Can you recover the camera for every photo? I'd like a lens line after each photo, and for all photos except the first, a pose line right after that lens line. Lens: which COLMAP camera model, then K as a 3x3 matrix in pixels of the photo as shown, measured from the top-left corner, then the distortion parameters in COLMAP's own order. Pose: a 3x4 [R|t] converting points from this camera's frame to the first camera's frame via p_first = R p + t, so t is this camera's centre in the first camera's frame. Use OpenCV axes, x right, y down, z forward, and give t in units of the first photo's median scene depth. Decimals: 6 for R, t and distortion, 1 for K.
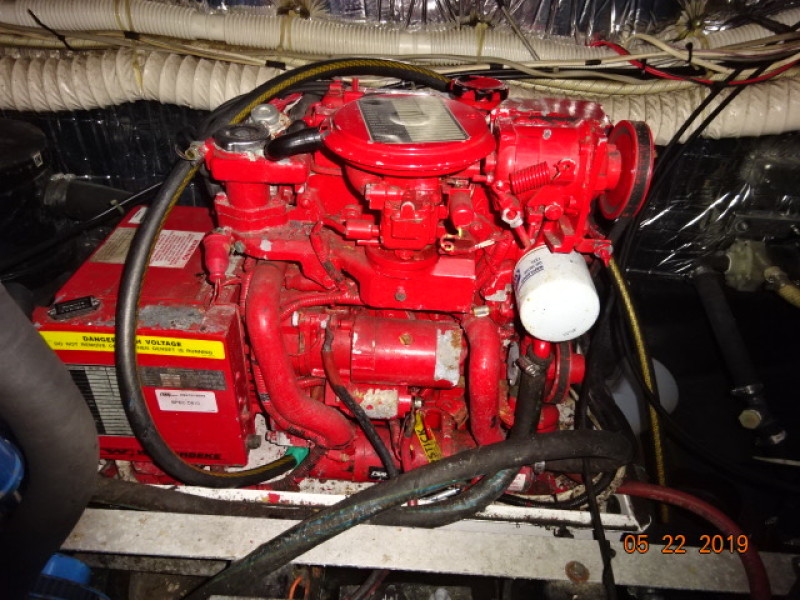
lens RADIAL K [[596.5, 0, 400.0], [0, 596.5, 300.0], [0, 0, 1]] dist [0.009832, -0.000551]
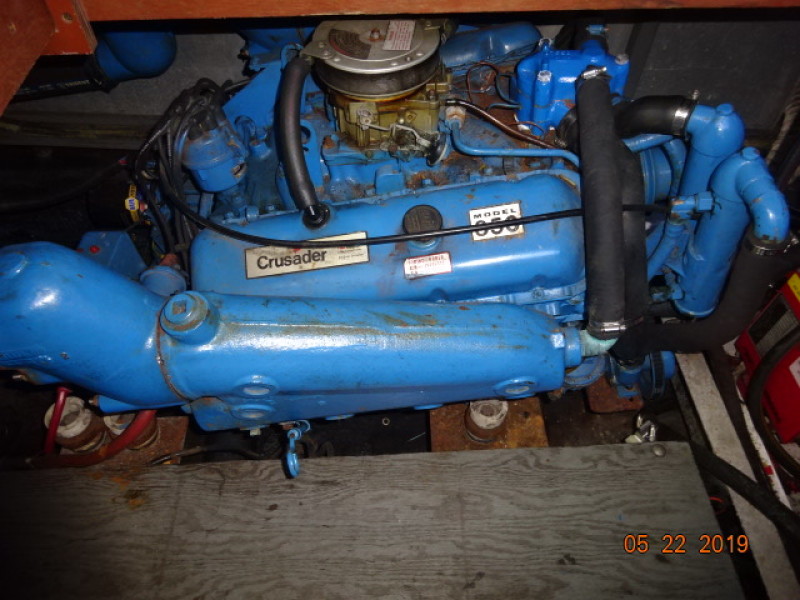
lens RADIAL K [[596.5, 0, 400.0], [0, 596.5, 300.0], [0, 0, 1]] dist [0.009832, -0.000551]
pose [[0.082285, 0.752203, -0.653774, 0.322207], [-0.607218, 0.558015, 0.565602, -0.143836], [0.790263, 0.350443, 0.502667, -0.480548]]
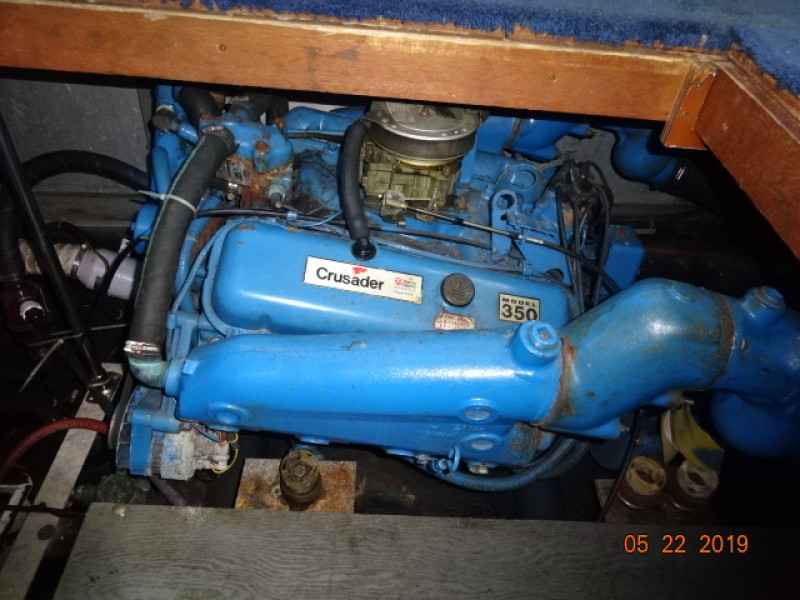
lens RADIAL K [[596.5, 0, 400.0], [0, 596.5, 300.0], [0, 0, 1]] dist [0.009832, -0.000551]
pose [[-0.045910, -0.716164, 0.696420, -0.311301], [0.550551, 0.563579, 0.615851, -0.247935], [-0.833538, 0.411689, 0.368411, -0.412630]]
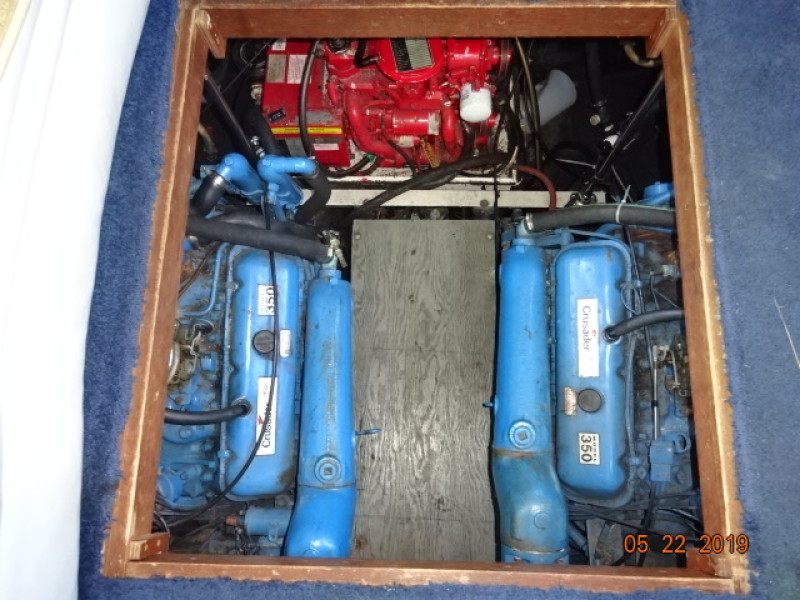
lens RADIAL K [[596.5, 0, 400.0], [0, 596.5, 300.0], [0, 0, 1]] dist [0.009832, -0.000551]
pose [[0.997352, -0.037054, -0.062579, 0.067304], [0.067555, 0.790702, 0.608462, -0.771287], [0.026935, -0.611078, 0.791112, -1.250373]]
